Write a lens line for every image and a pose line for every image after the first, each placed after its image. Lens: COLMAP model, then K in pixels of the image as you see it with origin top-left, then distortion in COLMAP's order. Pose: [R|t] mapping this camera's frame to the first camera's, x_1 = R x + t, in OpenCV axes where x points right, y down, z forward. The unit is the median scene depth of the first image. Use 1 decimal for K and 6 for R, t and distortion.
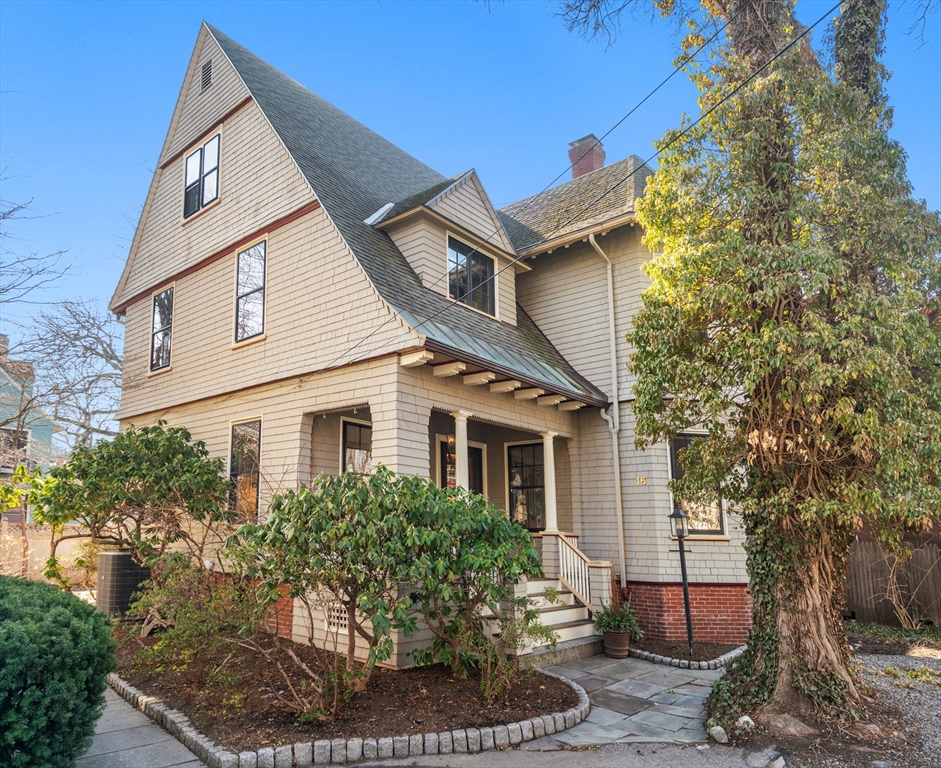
lens RADIAL K [[632.2, 0, 471.7], [0, 632.2, 382.5], [0, 0, 1]] dist [-0.004027, -0.002021]
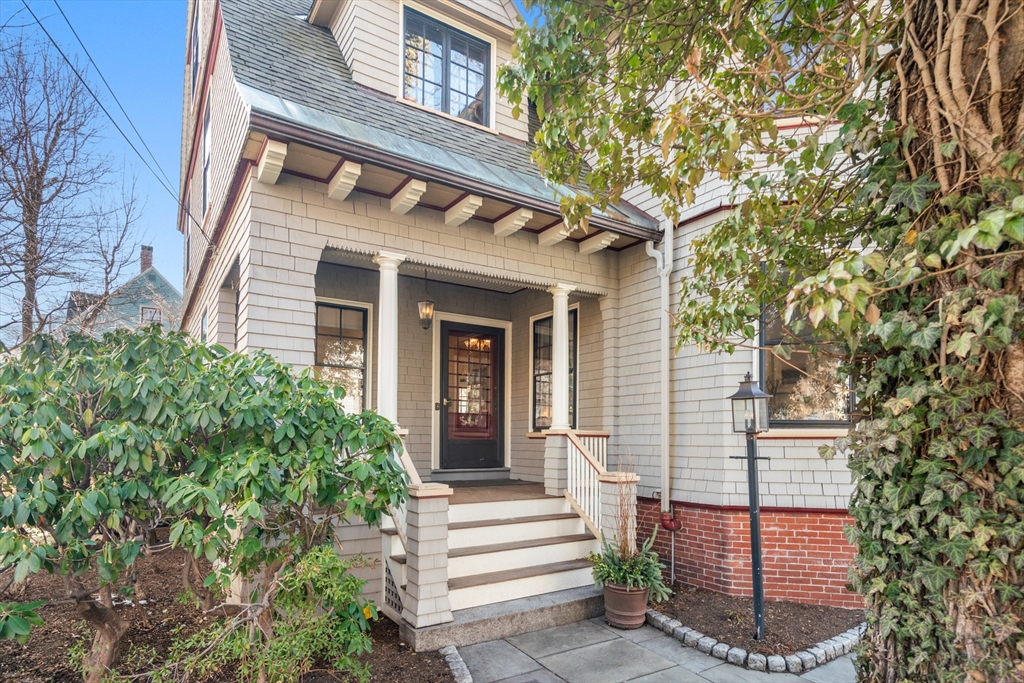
lens RADIAL K [[529.5, 0, 460.6], [0, 529.5, 430.3], [0, 0, 1]] dist [0.001988, 0.000322]
pose [[0.947447, -0.023638, -0.319039, 0.227072], [0.093461, 0.974212, 0.205369, 0.117907], [0.305957, -0.224394, 0.925223, 0.472474]]
